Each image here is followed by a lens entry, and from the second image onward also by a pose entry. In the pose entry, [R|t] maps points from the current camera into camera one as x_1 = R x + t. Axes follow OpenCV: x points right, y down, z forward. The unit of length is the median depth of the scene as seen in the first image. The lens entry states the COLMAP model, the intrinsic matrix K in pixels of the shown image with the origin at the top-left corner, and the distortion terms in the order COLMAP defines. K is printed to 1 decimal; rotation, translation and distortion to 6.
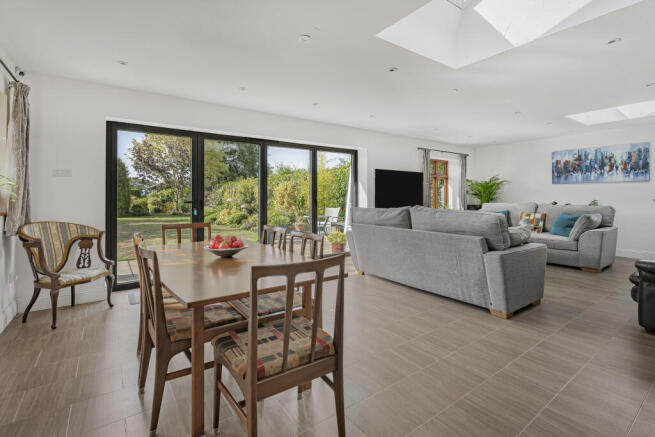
lens RADIAL K [[301.0, 0, 328.6], [0, 301.0, 197.6], [0, 0, 1]] dist [0.011114, 0.000138]
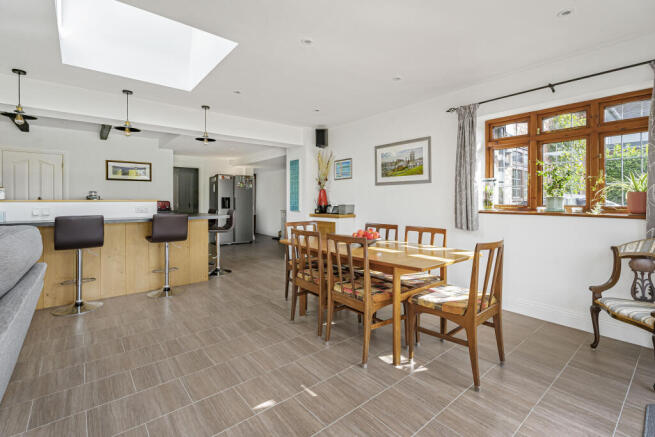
lens RADIAL K [[301.0, 0, 328.6], [0, 301.0, 197.6], [0, 0, 1]] dist [0.011114, 0.000138]
pose [[-0.997084, -0.003902, -0.076215, -0.047318], [-0.003841, 0.999992, -0.000946, 0.001093], [0.076218, -0.000651, -0.997091, 1.675237]]
